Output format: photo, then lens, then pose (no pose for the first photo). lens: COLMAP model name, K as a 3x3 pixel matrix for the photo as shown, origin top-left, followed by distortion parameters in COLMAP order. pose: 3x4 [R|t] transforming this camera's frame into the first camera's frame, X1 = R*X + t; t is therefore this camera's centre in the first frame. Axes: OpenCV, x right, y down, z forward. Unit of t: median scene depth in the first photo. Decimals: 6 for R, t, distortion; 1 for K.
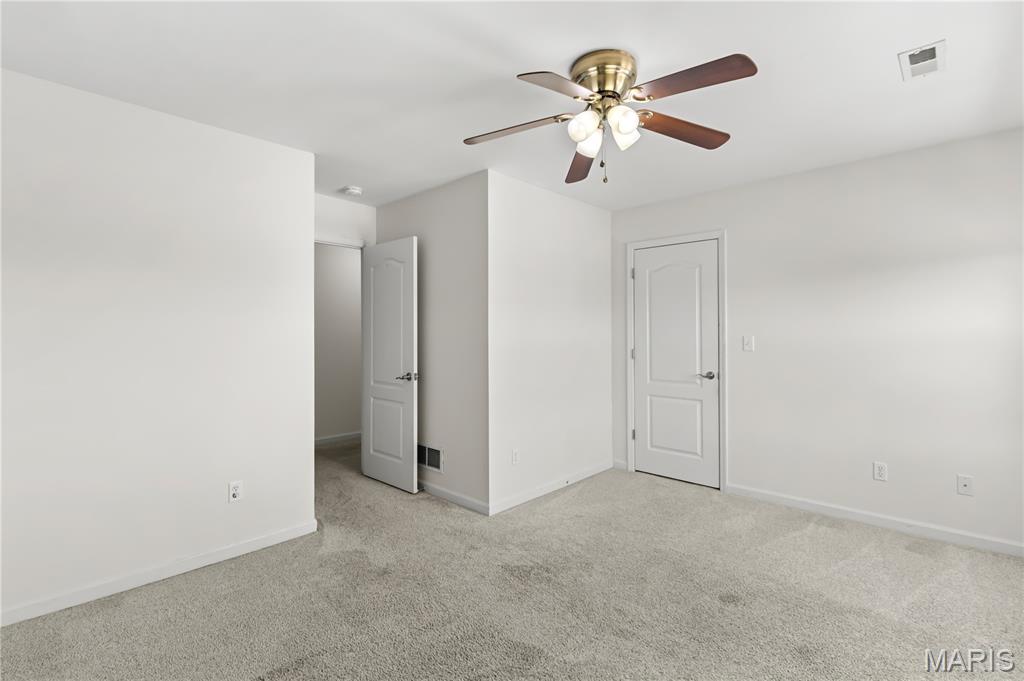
lens RADIAL K [[469.9, 0, 515.2], [0, 469.9, 337.4], [0, 0, 1]] dist [-0.002066, -0.000272]
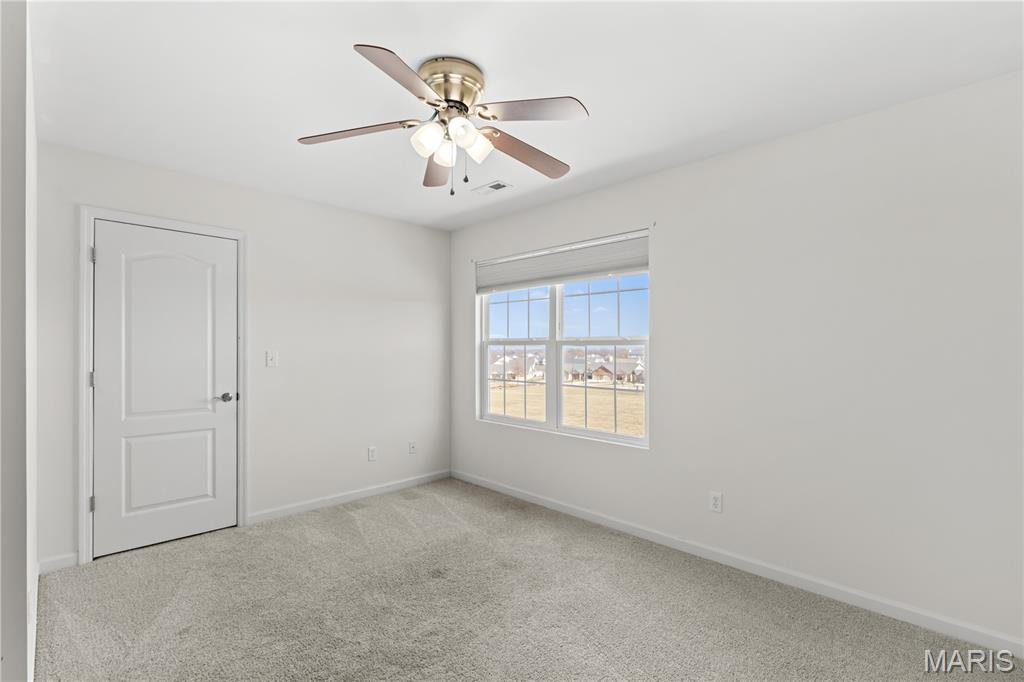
lens RADIAL K [[469.9, 0, 511.5], [0, 469.9, 345.6], [0, 0, 1]] dist [-0.002066, -0.000272]
pose [[0.035902, 0.009583, 0.999309, -0.428273], [0.005013, 0.999940, -0.009769, -0.001898], [-0.999343, 0.005360, 0.035852, 0.456383]]
